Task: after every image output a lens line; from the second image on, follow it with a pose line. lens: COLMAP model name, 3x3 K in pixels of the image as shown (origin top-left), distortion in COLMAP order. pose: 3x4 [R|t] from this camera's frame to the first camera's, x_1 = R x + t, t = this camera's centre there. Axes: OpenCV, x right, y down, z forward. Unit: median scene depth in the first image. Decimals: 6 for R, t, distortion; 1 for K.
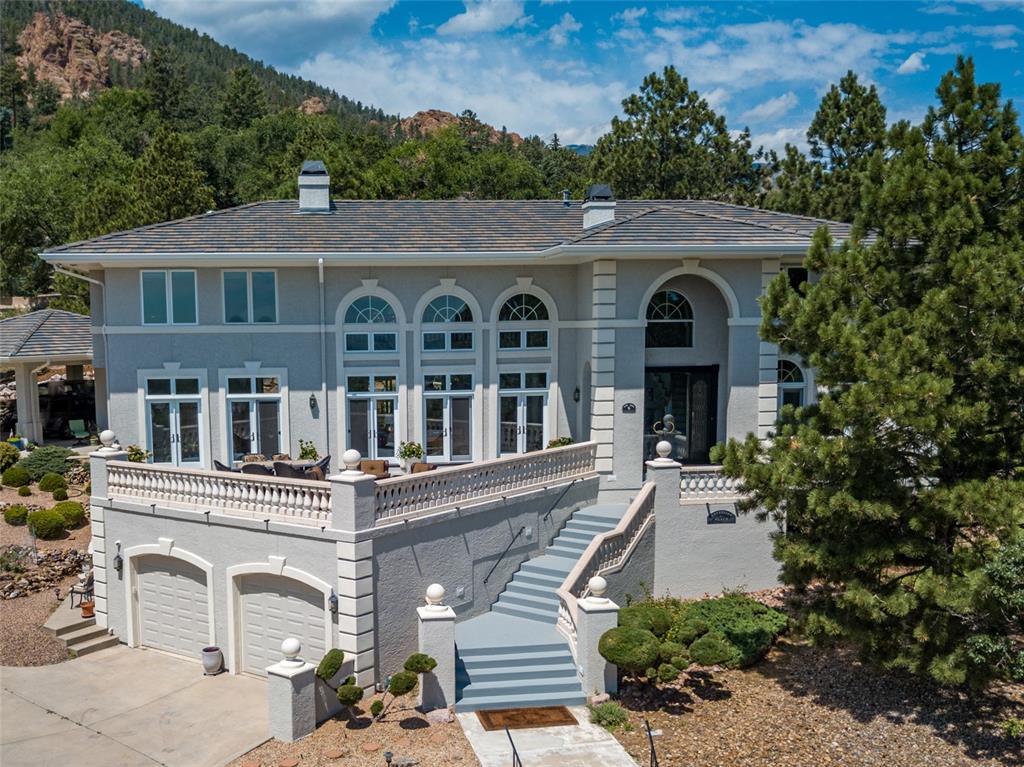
lens RADIAL K [[959.0, 0, 409.0], [0, 959.0, 384.0], [0, 0, 1]] dist [-0.013852, 0.025628]
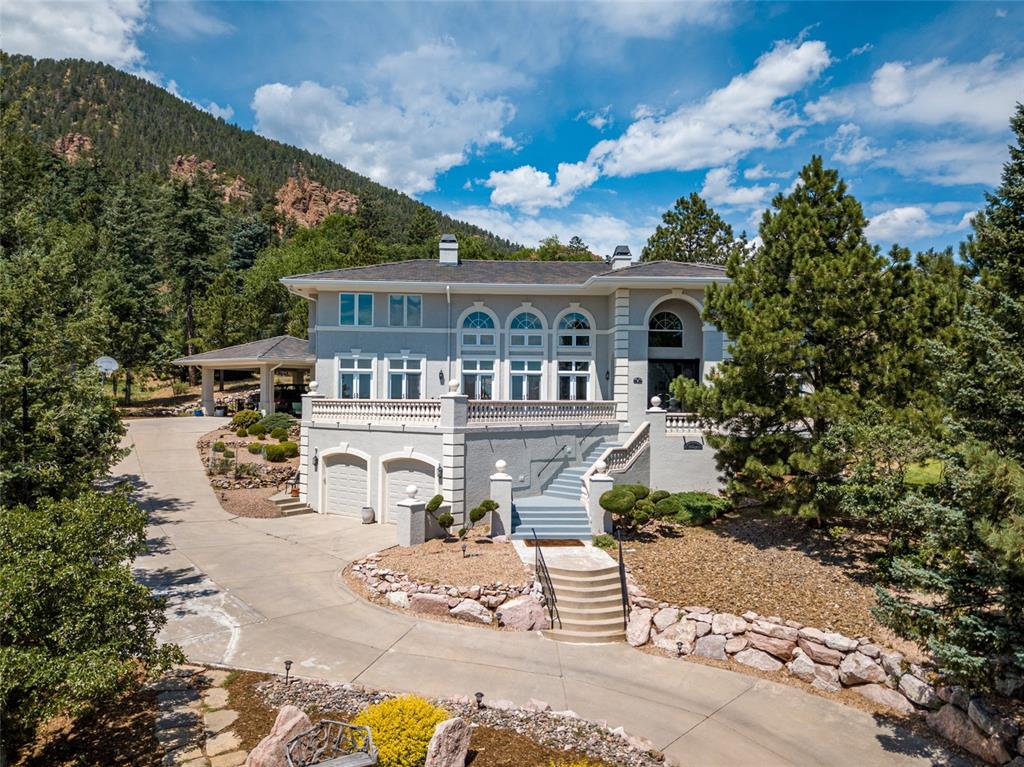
lens RADIAL K [[753.8, 0, 512.0], [0, 753.8, 383.5], [0, 0, 1]] dist [0.000184, -0.000544]
pose [[0.997566, 0.017826, -0.067414, 0.107030], [-0.026436, 0.991284, -0.129066, 0.198218], [0.064526, 0.130534, 0.989342, -0.248386]]
